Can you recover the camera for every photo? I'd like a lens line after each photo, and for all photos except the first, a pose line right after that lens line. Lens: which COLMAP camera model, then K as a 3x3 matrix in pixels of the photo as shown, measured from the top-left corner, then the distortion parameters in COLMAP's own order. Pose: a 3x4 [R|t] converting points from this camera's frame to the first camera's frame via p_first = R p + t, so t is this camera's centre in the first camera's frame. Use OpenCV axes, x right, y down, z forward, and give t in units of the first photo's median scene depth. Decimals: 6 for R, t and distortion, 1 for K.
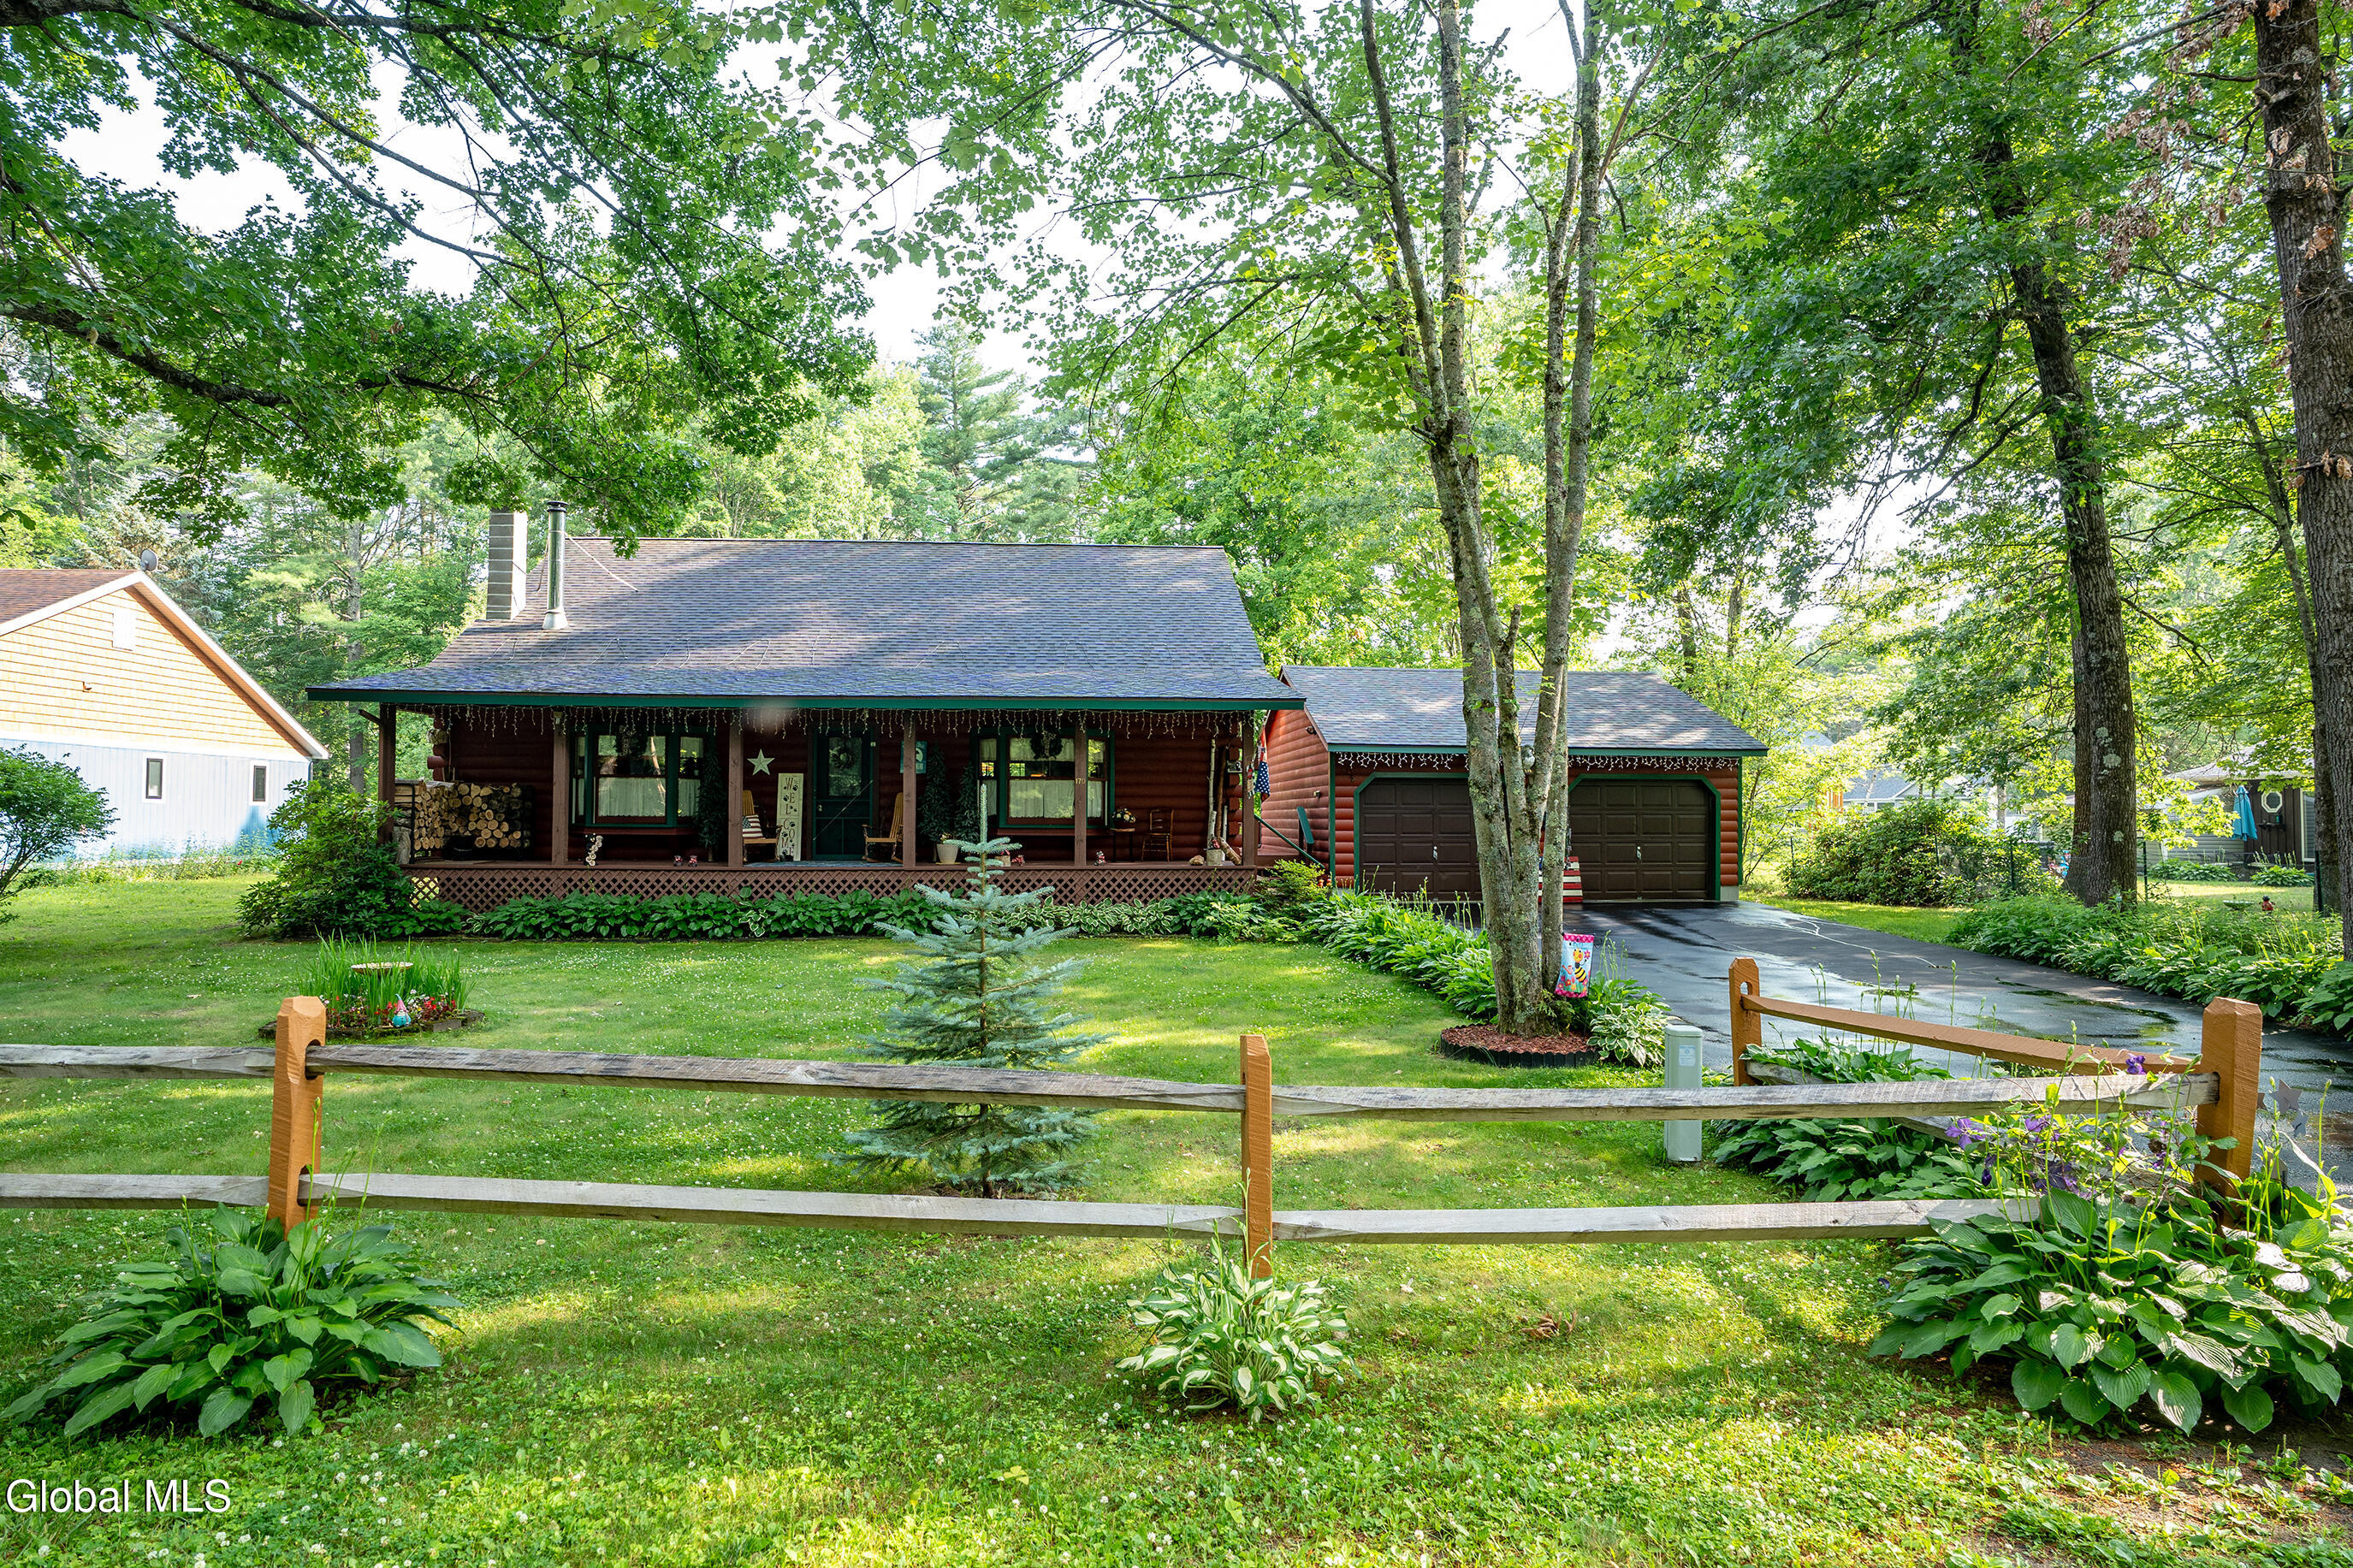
lens RADIAL K [[1447.8, 0, 1171.8], [0, 1447.8, 749.4], [0, 0, 1]] dist [-0.034604, 0.000913]
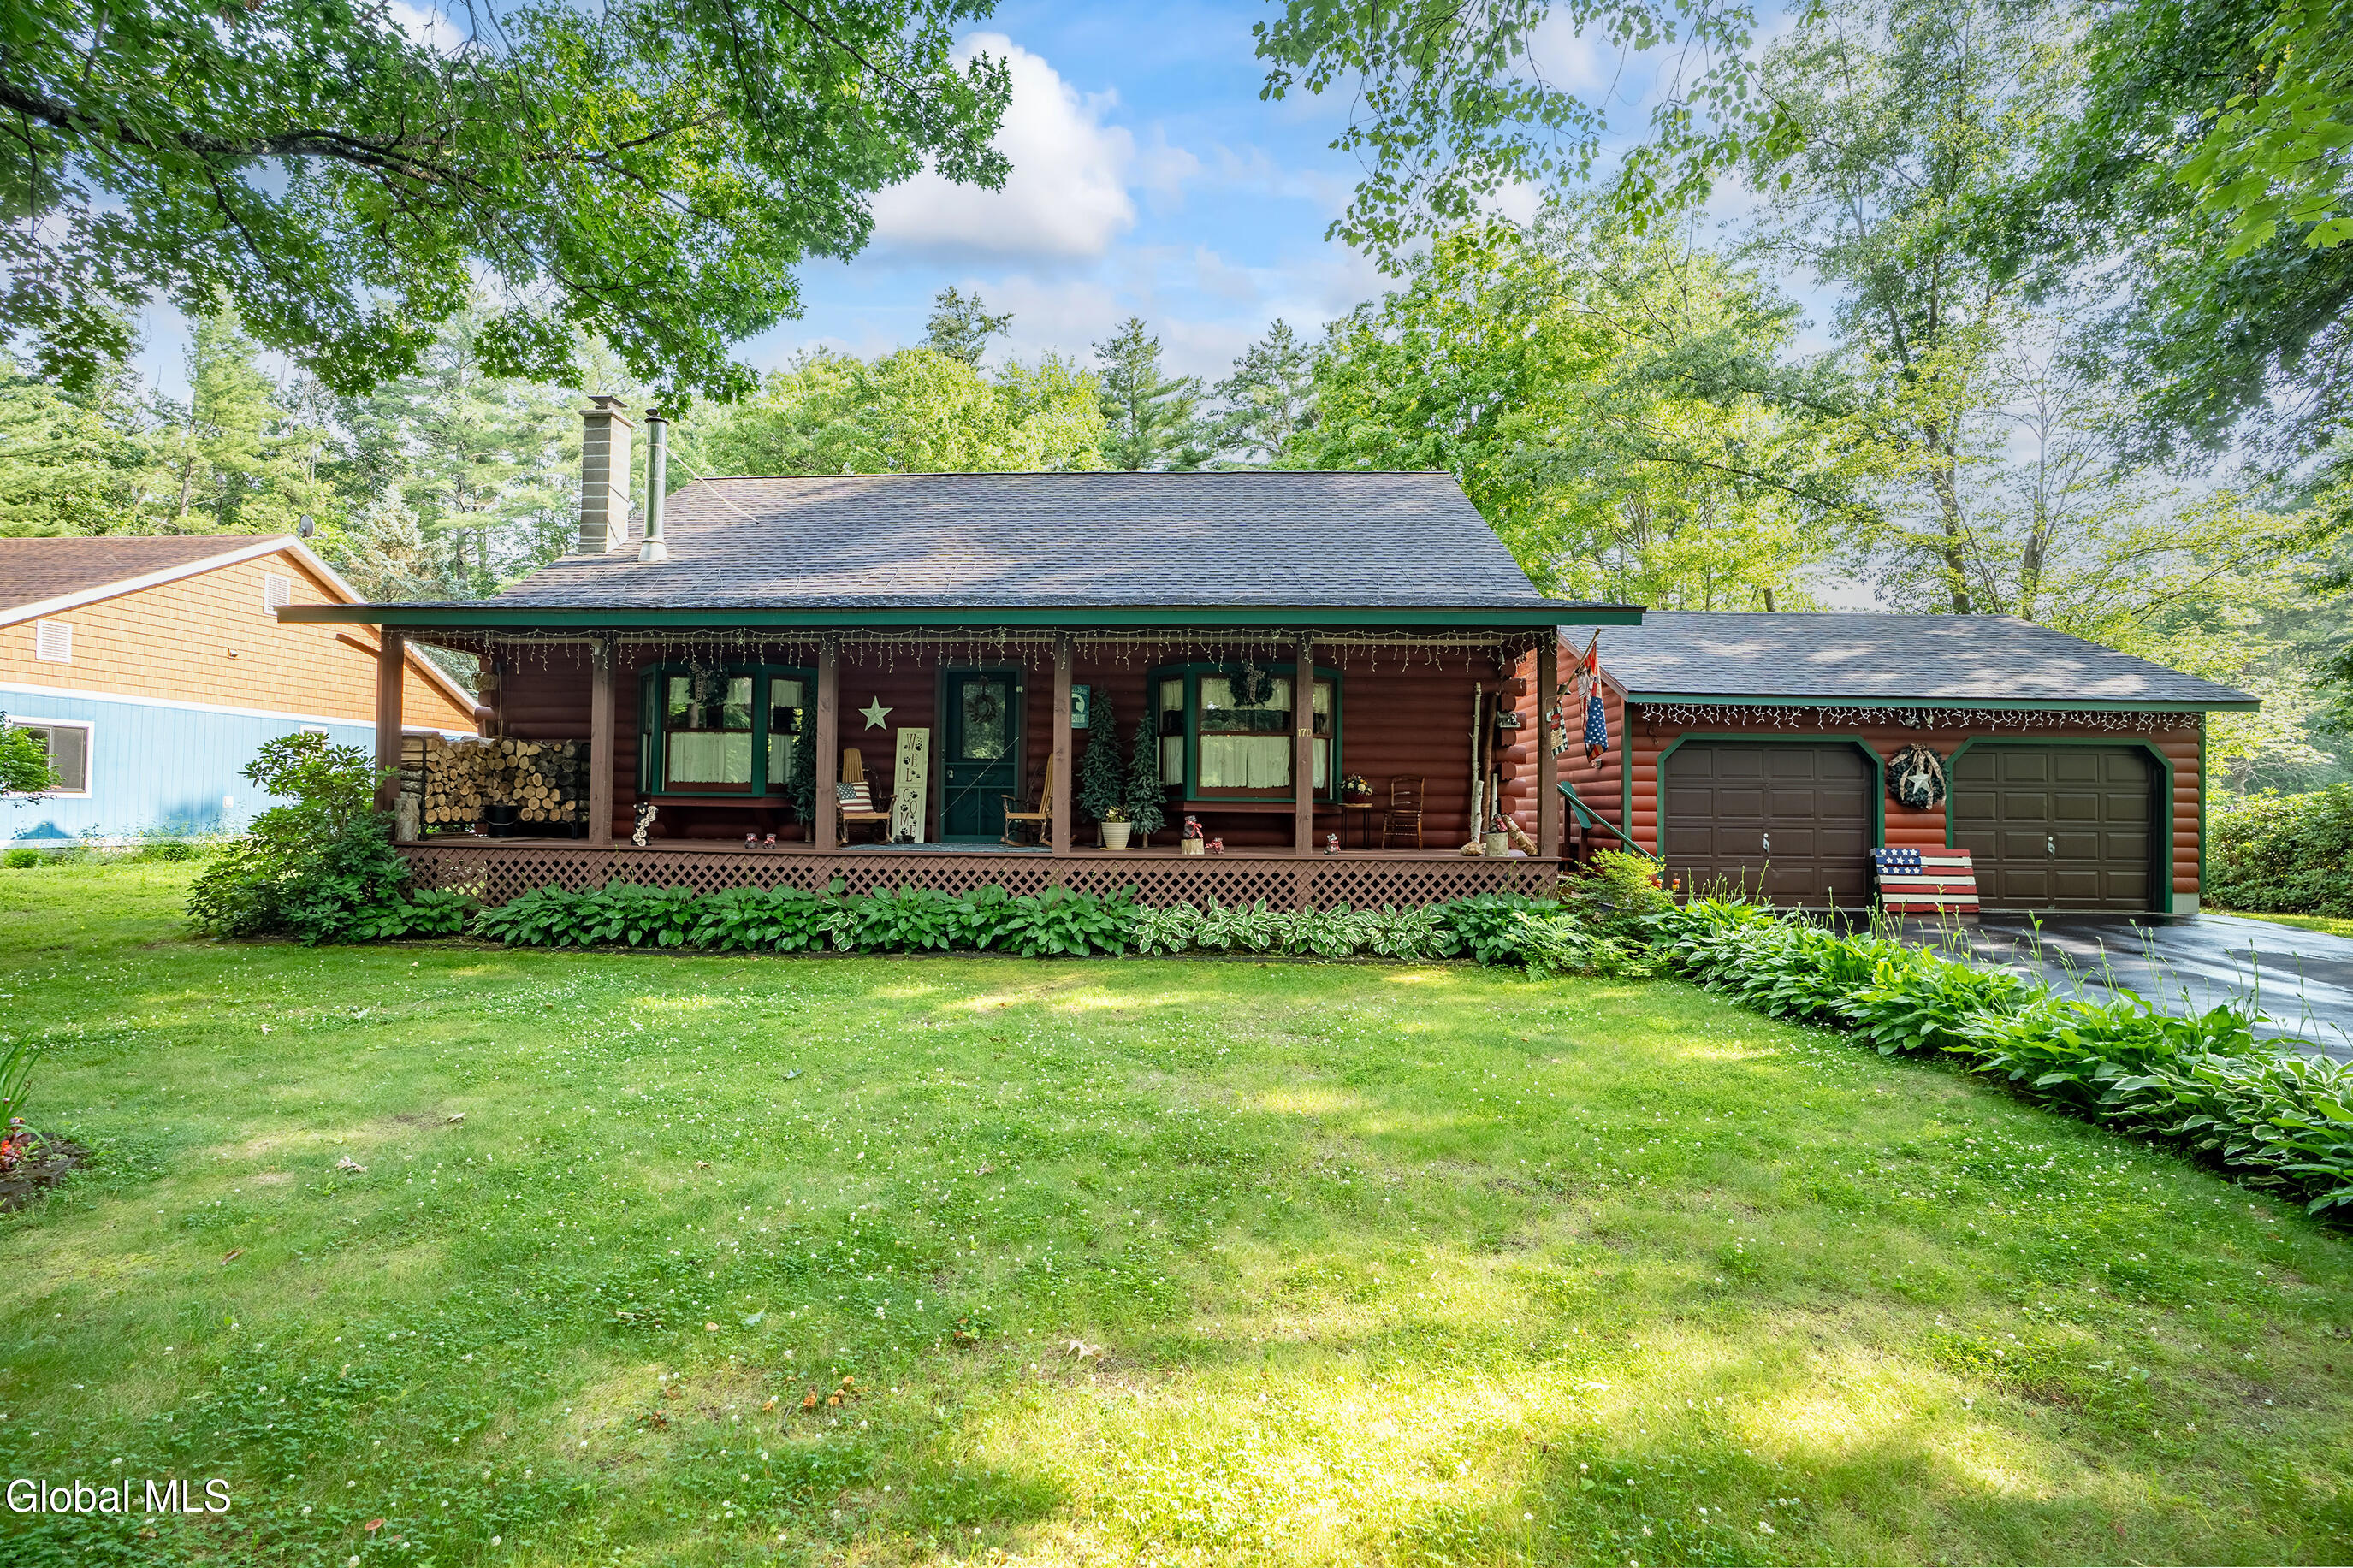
lens RADIAL K [[1136.1, 0, 1176.5], [0, 1136.1, 784.0], [0, 0, 1]] dist [-0.042280, 0.000068]
pose [[0.993690, 0.006344, -0.111980, -0.060978], [-0.003971, 0.999763, 0.021399, 0.033966], [0.112090, -0.020820, 0.993480, 0.436786]]
